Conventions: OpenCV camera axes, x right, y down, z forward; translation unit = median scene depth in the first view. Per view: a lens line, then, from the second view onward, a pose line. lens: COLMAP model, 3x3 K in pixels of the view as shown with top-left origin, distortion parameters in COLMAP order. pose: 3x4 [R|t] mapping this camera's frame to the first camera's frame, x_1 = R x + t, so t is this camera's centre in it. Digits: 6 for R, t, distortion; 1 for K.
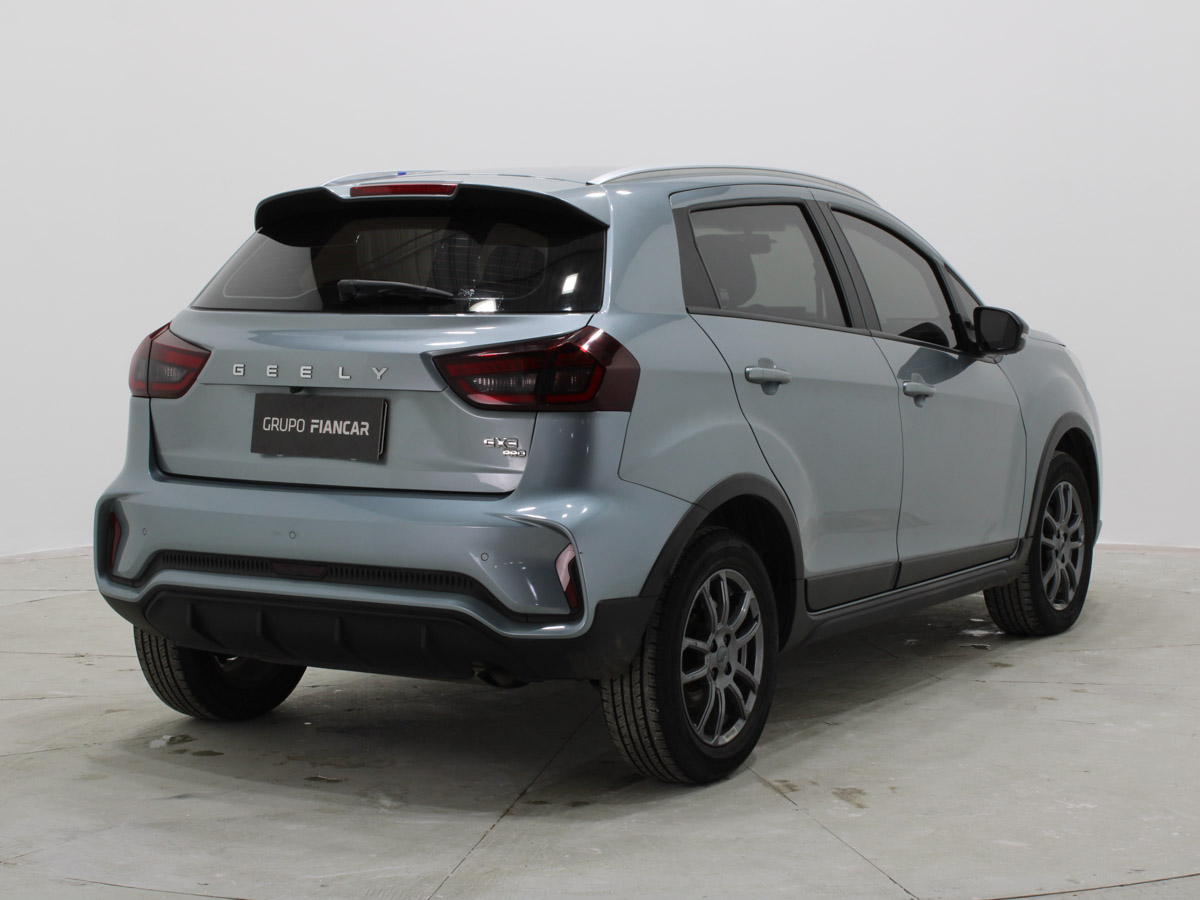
lens RADIAL K [[2174.5, 0, 602.8], [0, 2174.5, 448.7], [0, 0, 1]] dist [-0.085716, 0.000000]
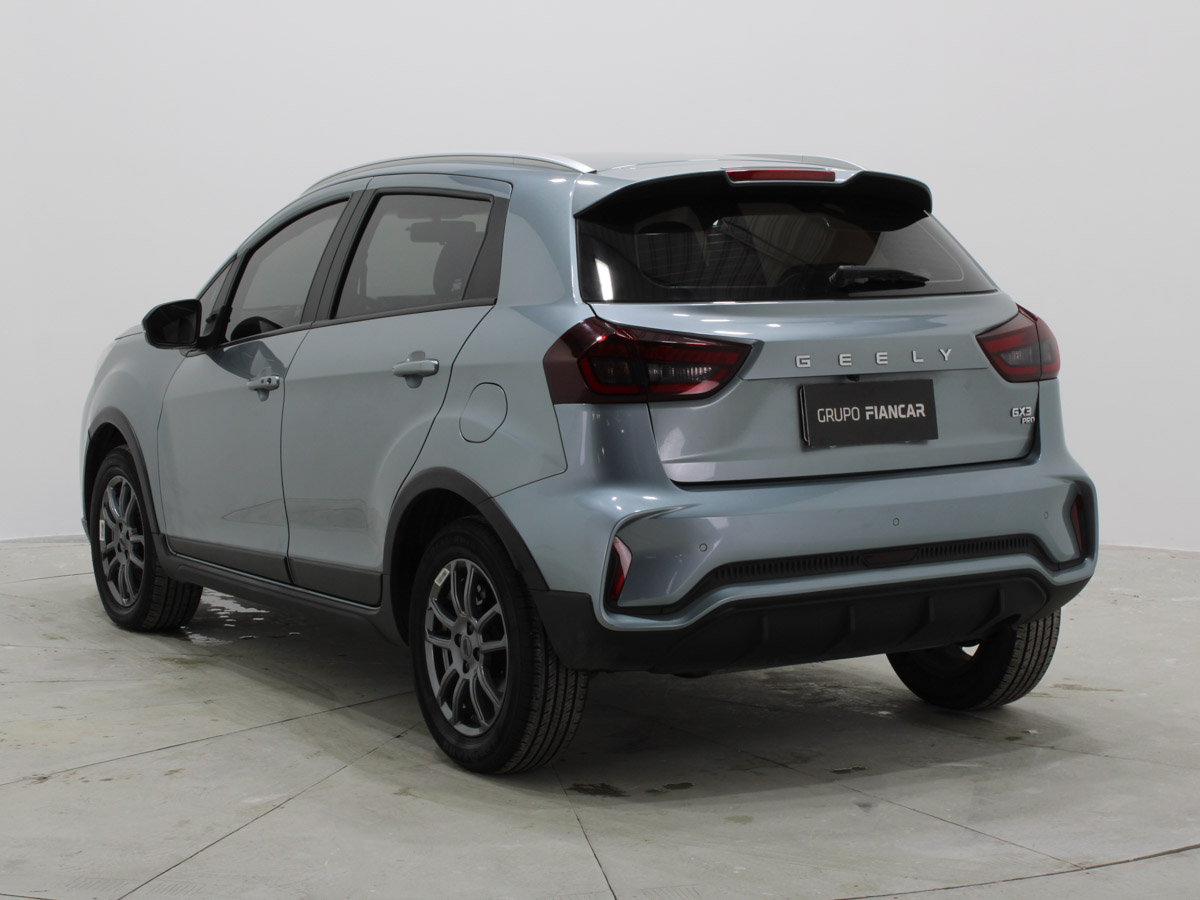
lens RADIAL K [[2153.0, 0, 602.2], [0, 2153.0, 452.9], [0, 0, 1]] dist [0.074847, 0.000000]
pose [[0.534136, -0.086213, 0.840991, -1.028754], [0.086758, 0.995124, 0.046911, -0.049071], [-0.840935, 0.047906, 0.539011, 0.573303]]
